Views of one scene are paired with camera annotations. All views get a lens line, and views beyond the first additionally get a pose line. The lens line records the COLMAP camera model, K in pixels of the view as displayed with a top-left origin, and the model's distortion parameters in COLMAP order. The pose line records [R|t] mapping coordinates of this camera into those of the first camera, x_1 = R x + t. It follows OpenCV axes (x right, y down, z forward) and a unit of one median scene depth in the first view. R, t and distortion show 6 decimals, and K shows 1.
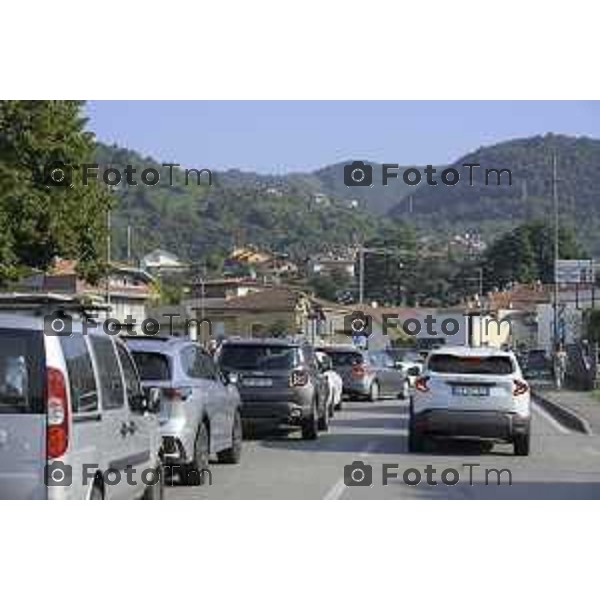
lens RADIAL K [[2078.5, 0, 298.7], [0, 2078.5, 301.6], [0, 0, 1]] dist [0.473483, 0.000000]
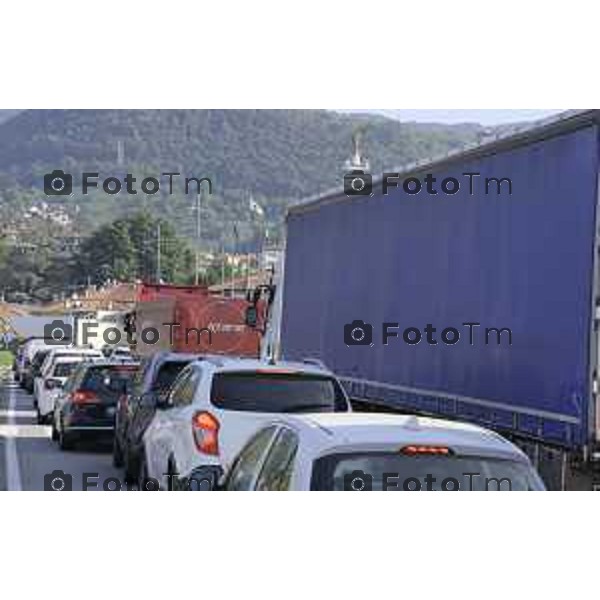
lens RADIAL K [[2915.7, 0, 287.5], [0, 2915.7, 321.6], [0, 0, 1]] dist [2.819602, 0.000000]
pose [[0.982114, 0.042022, 0.183540, -0.057480], [-0.044407, 0.998974, 0.008901, -0.005725], [-0.182978, -0.016892, 0.982972, -0.283572]]
